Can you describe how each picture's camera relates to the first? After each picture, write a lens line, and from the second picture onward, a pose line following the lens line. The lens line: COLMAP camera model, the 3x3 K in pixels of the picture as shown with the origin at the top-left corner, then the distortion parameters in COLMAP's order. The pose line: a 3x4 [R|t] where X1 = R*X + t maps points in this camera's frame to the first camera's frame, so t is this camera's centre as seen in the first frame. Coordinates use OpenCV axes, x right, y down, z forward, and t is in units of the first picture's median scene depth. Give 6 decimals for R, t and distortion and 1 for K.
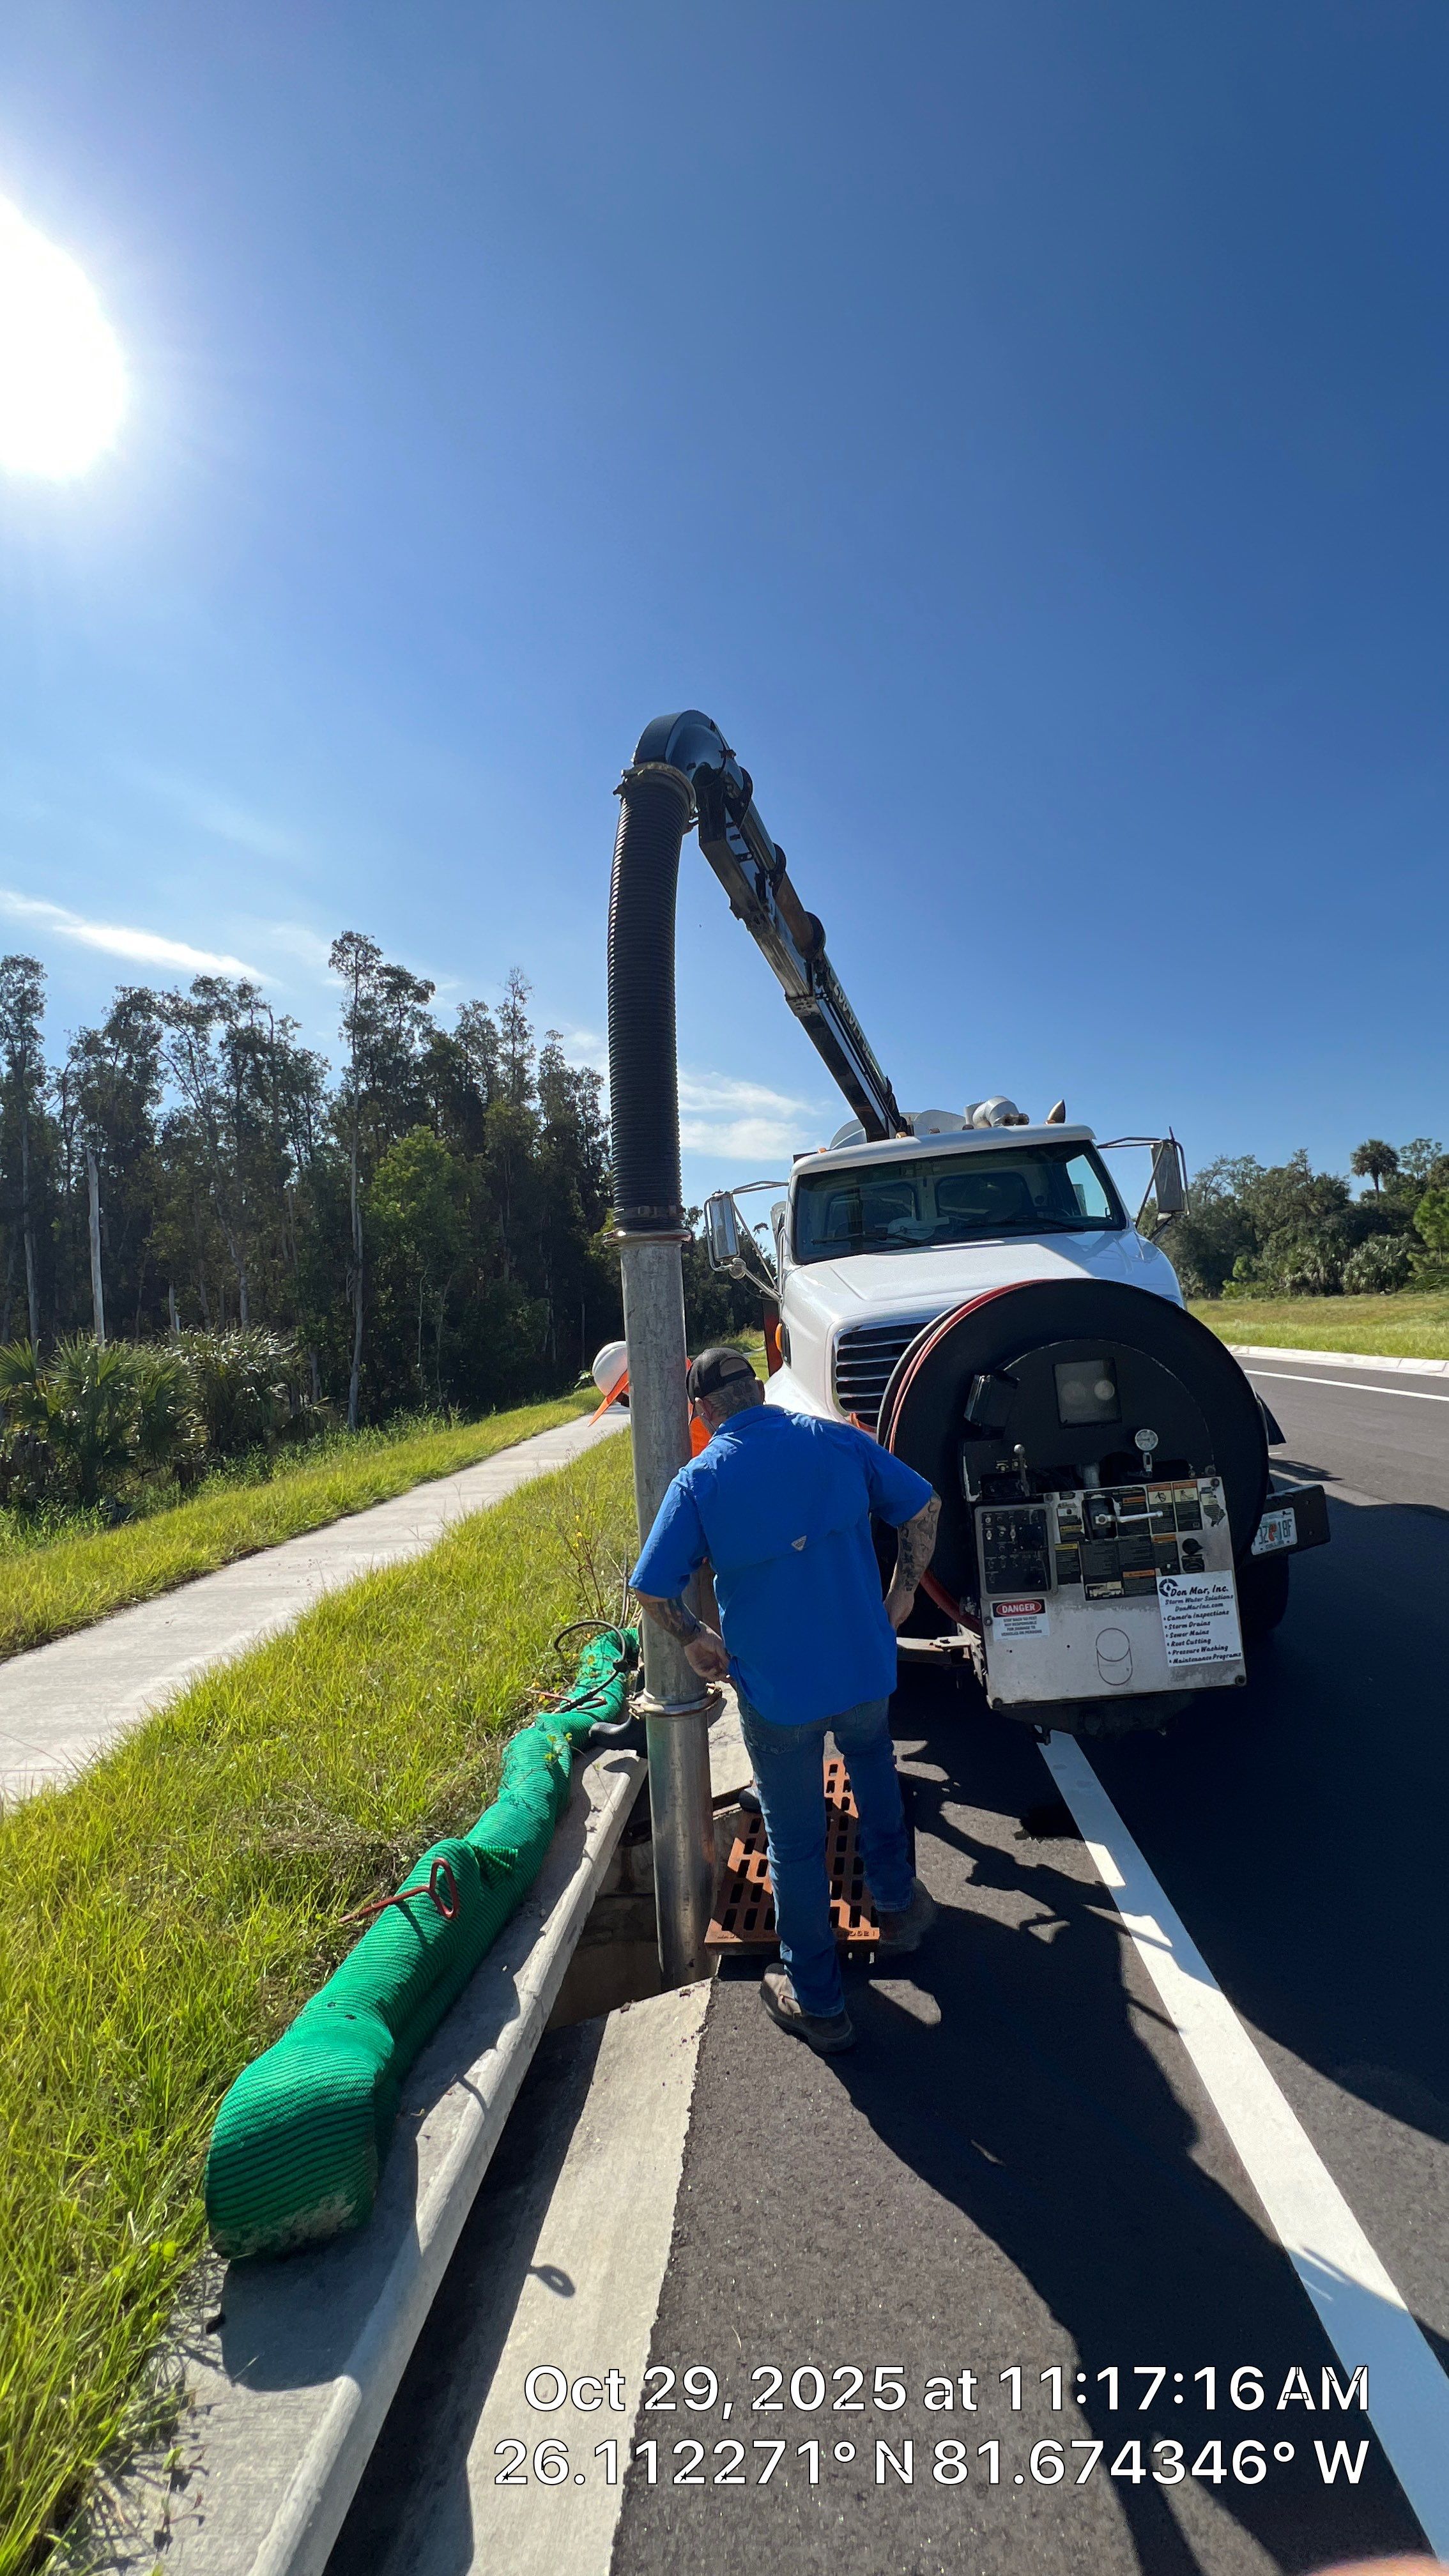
lens RADIAL K [[1034.3, 0, 739.6], [0, 1034.3, 1283.2], [0, 0, 1]] dist [-0.000654, 0.000105]
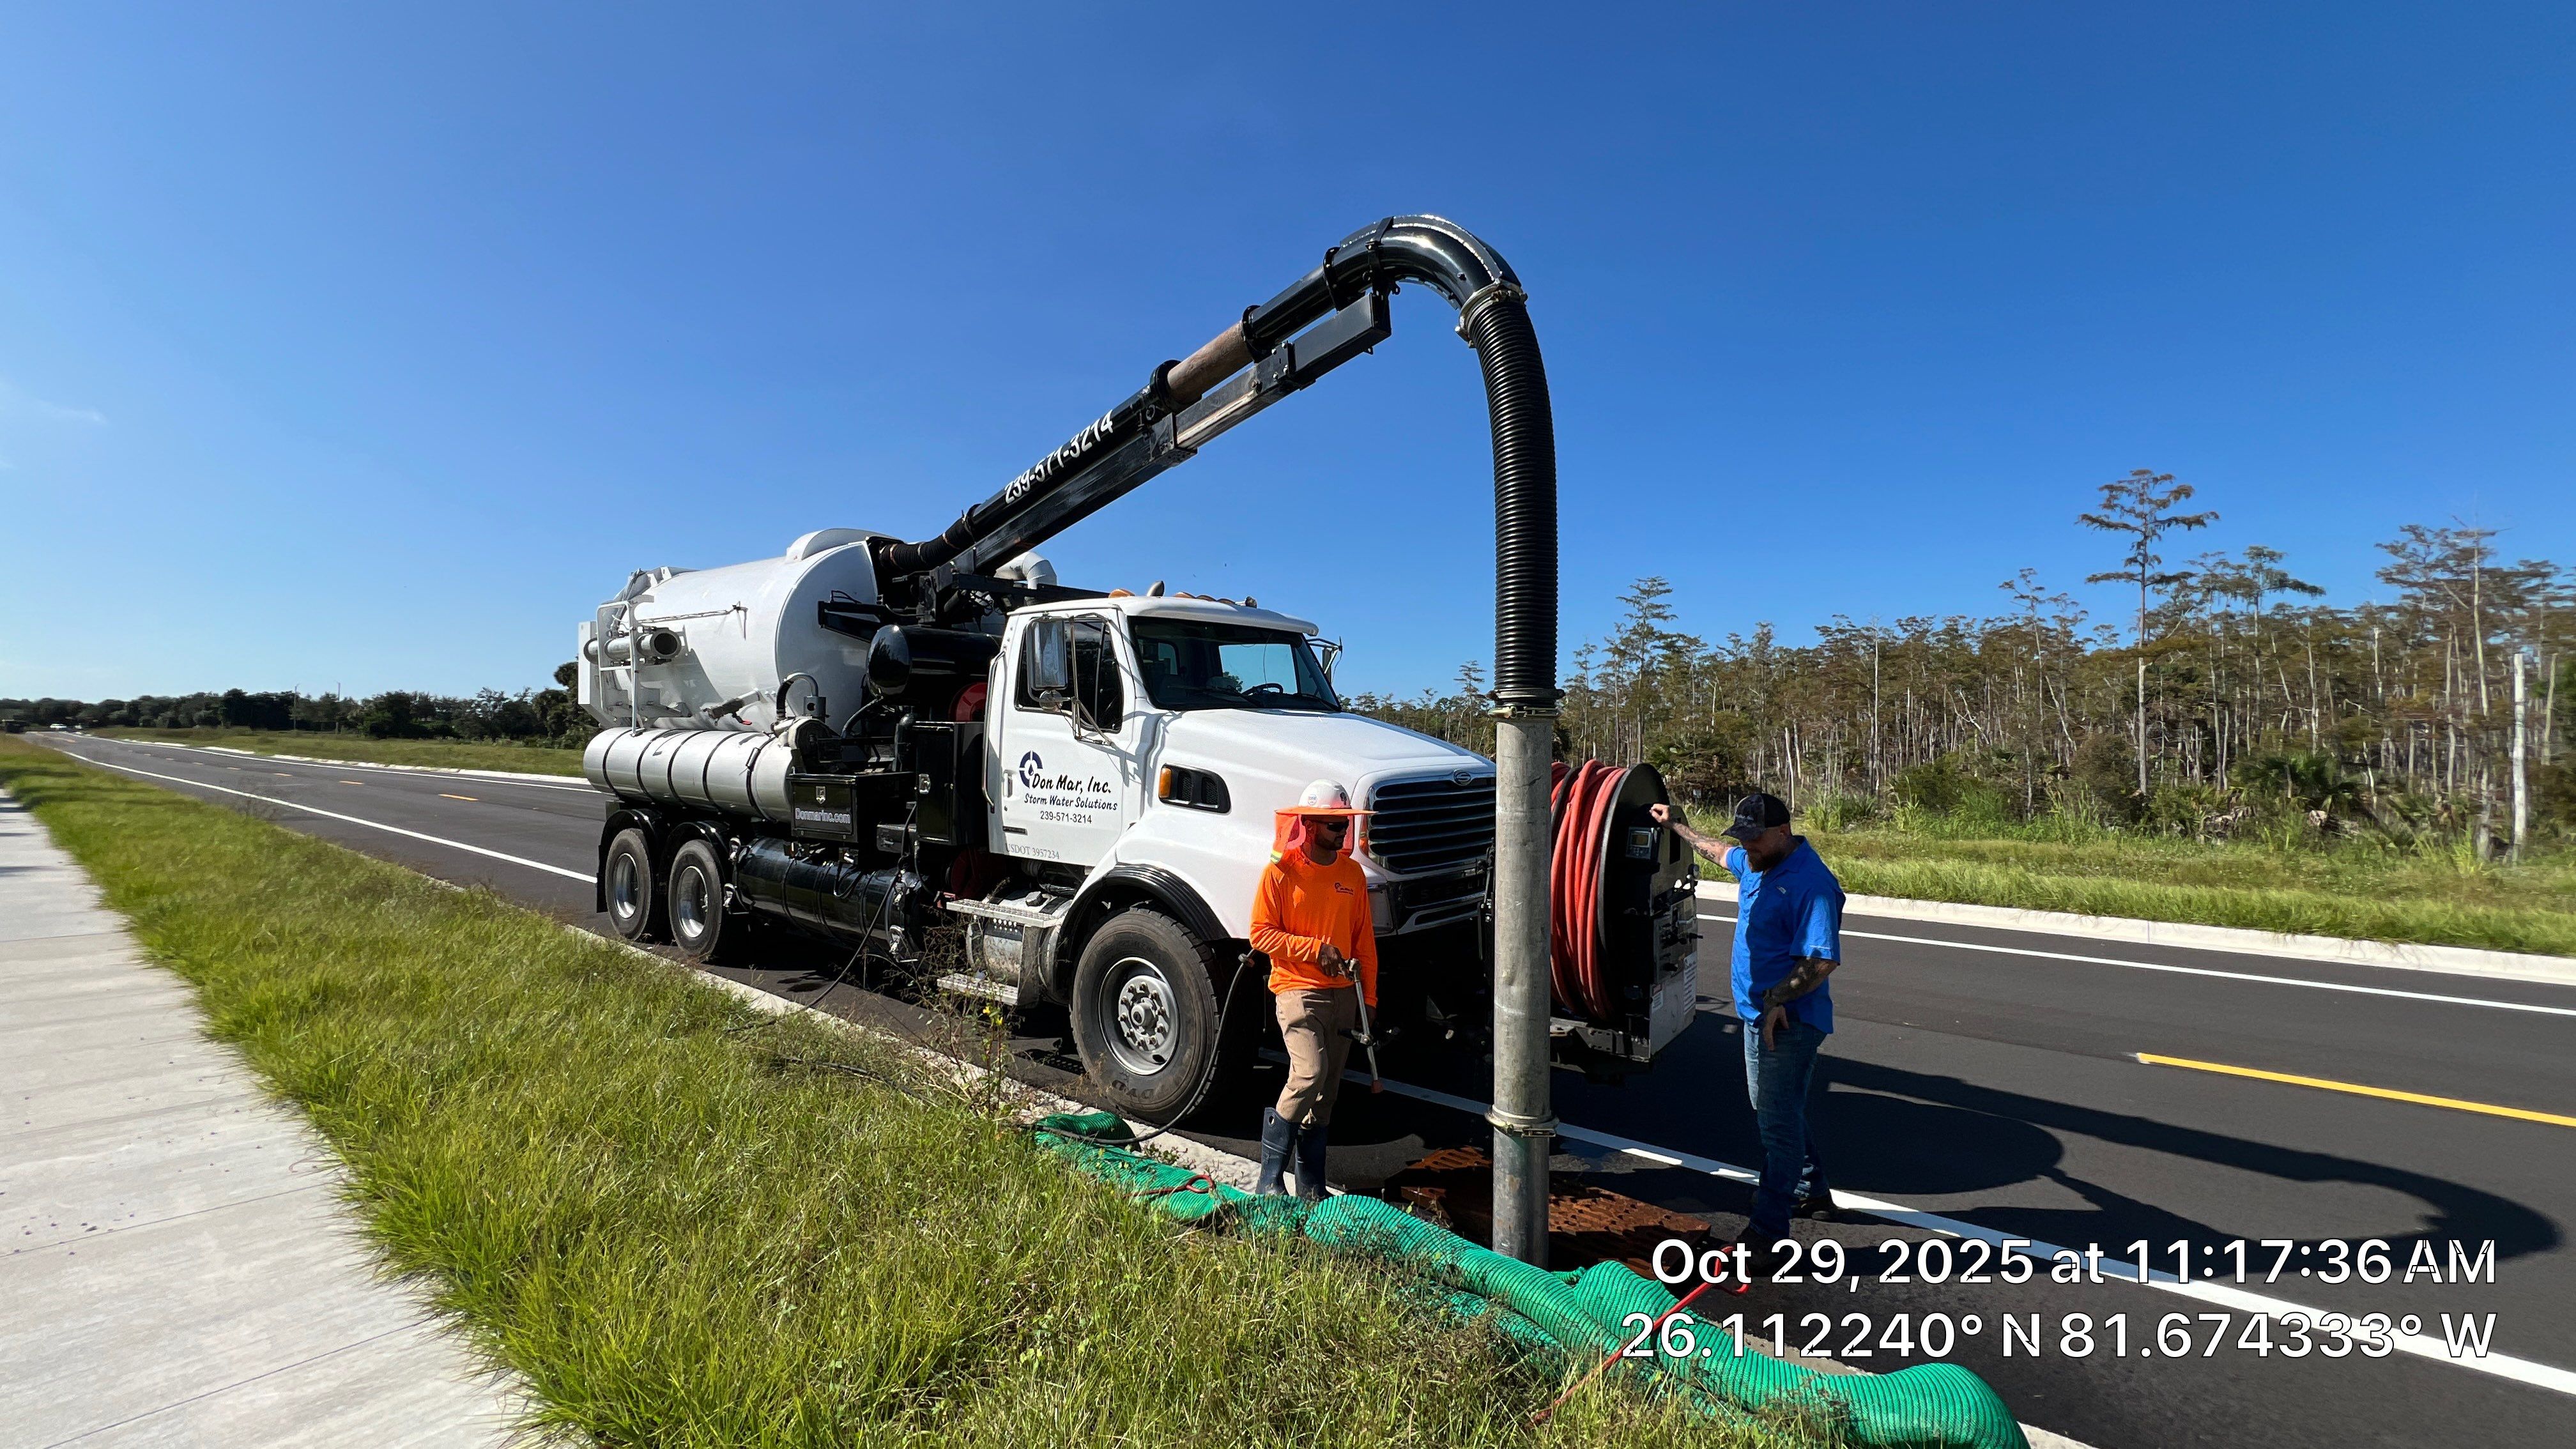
lens RADIAL K [[1032.5, 0, 1281.7], [0, 1032.5, 722.3], [0, 0, 1]] dist [-0.006556, 0.001373]
pose [[0.533967, 0.109864, 0.838337, -0.123833], [-0.093396, 0.993118, -0.070661, 0.009369], [-0.840331, -0.040567, 0.540553, 0.066551]]
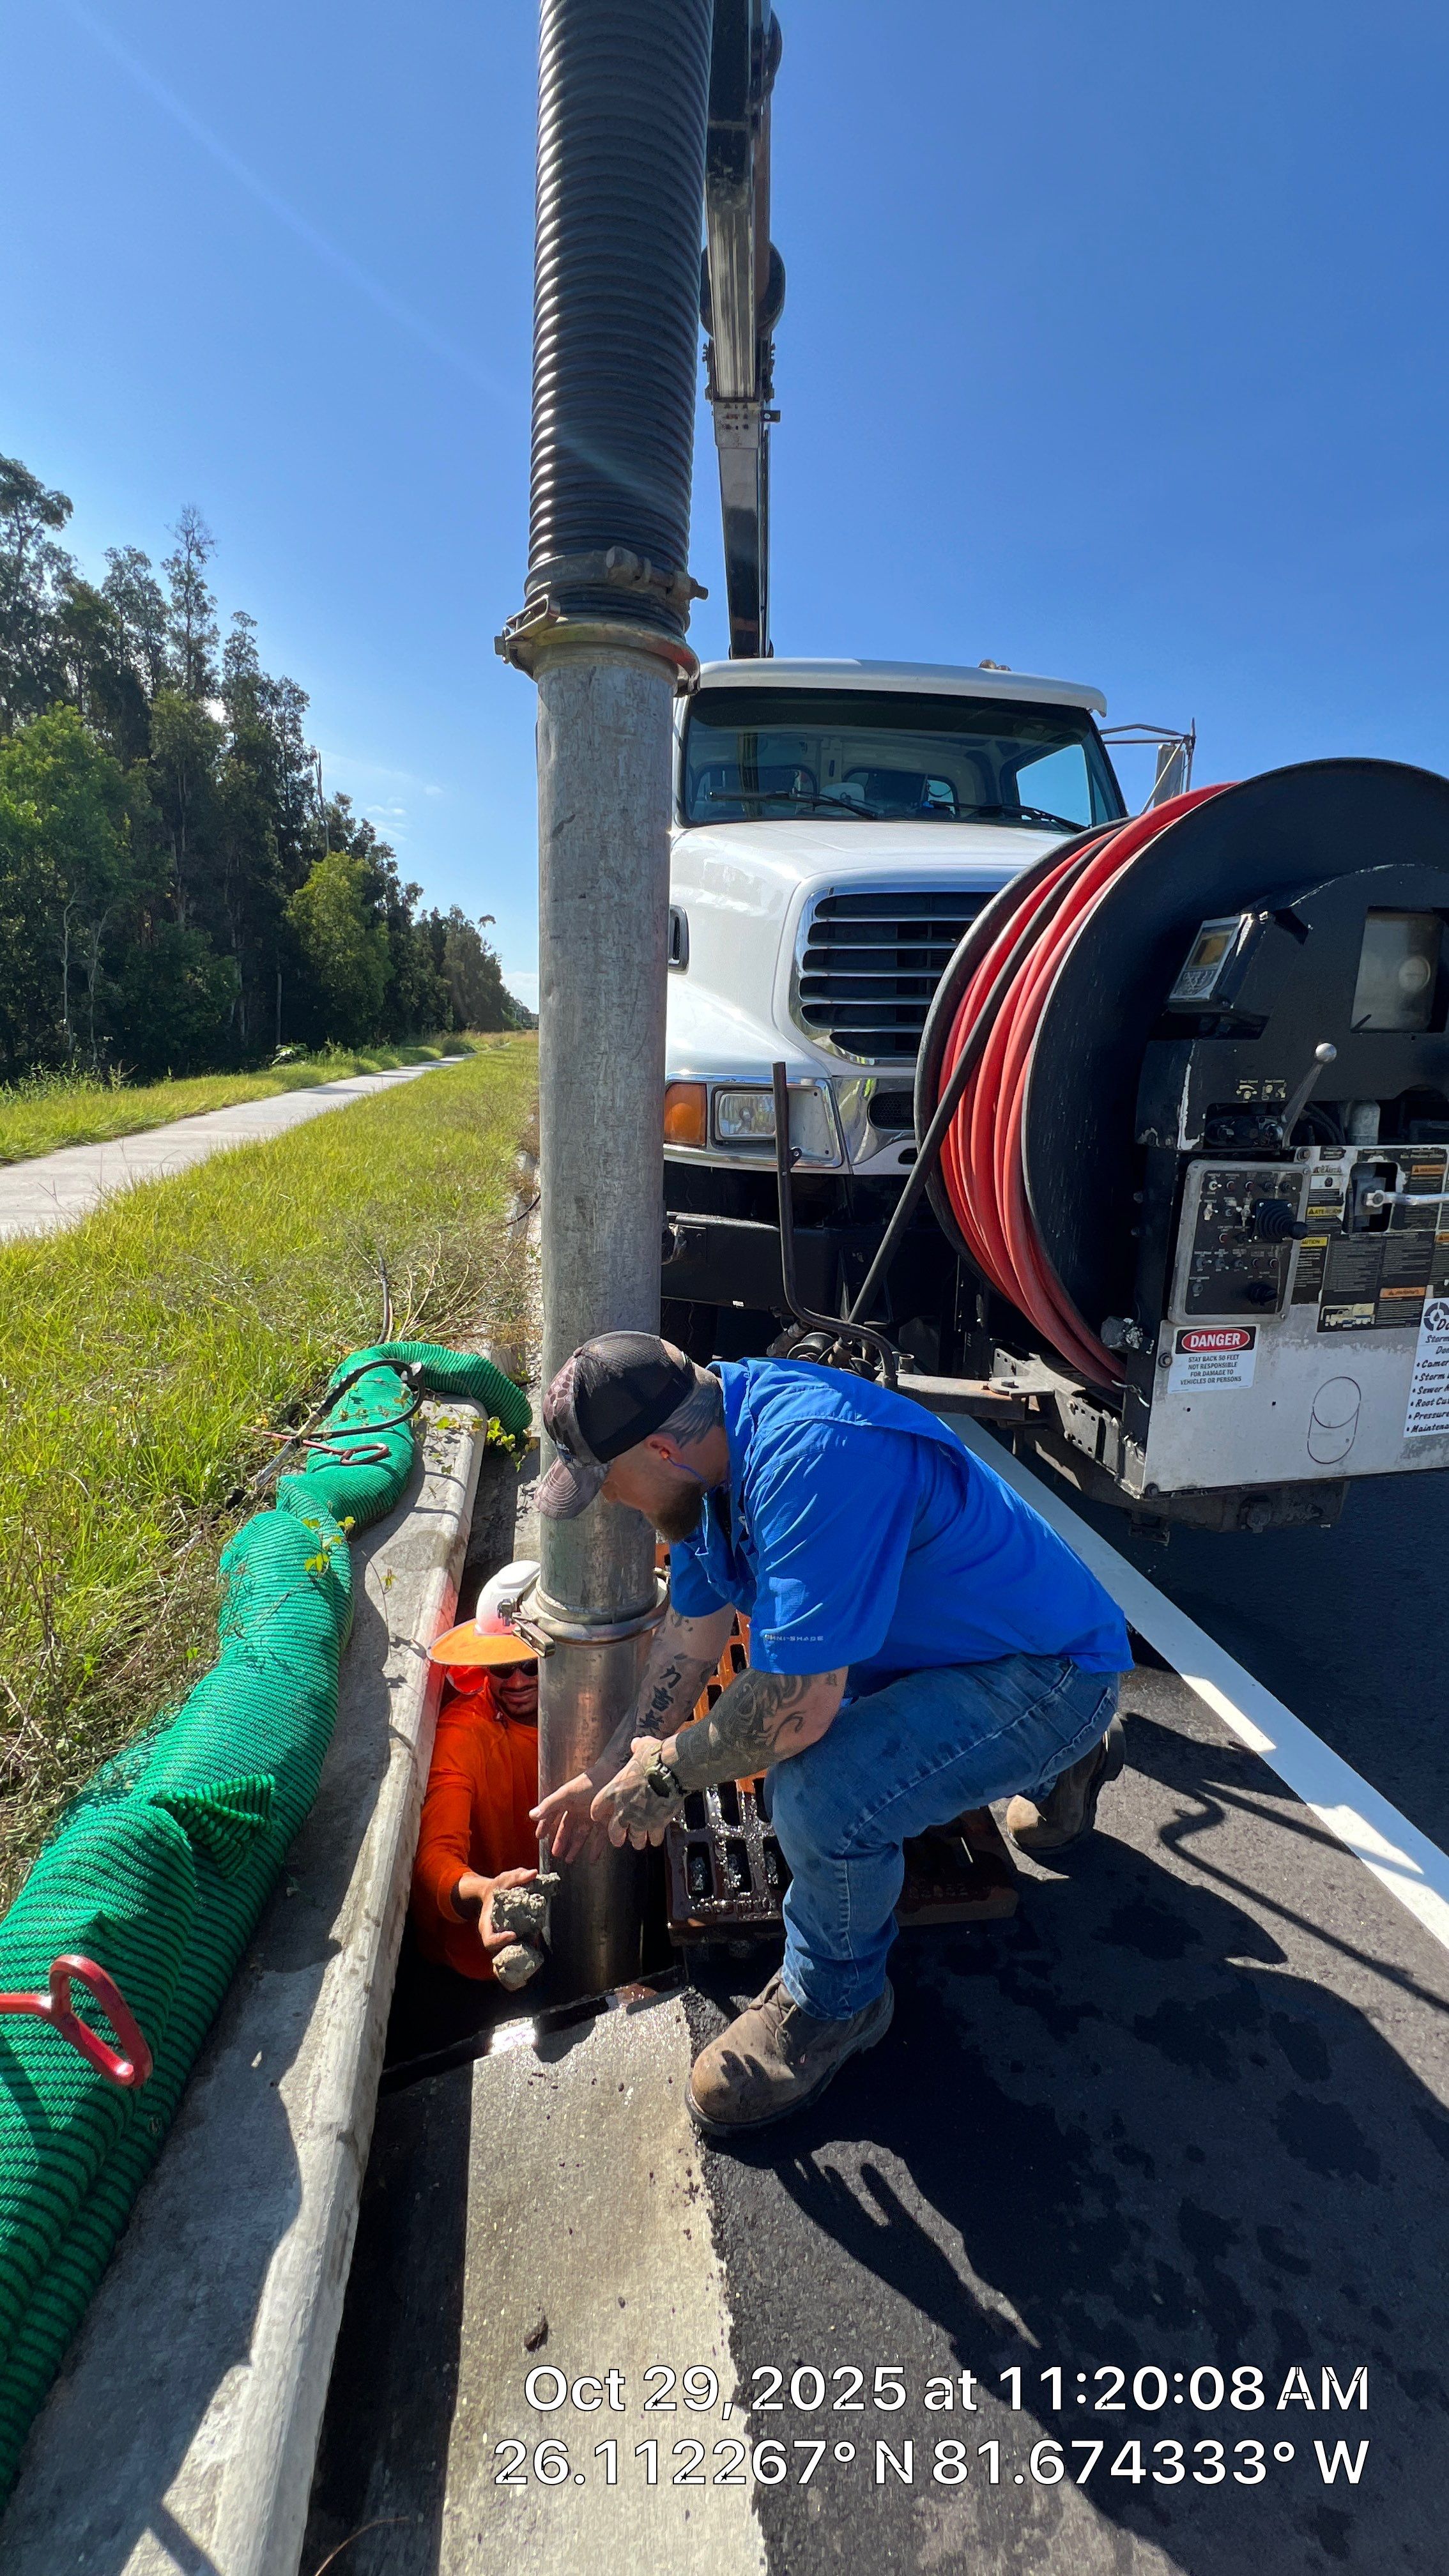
lens RADIAL K [[1032.5, 0, 733.5], [0, 1032.5, 1279.4], [0, 0, 1]] dist [-0.006556, 0.001373]
pose [[0.960955, 0.047724, 0.272558, -0.014383], [-0.116877, 0.962837, 0.243485, 0.017006], [-0.250809, -0.265834, 0.930821, 0.053220]]
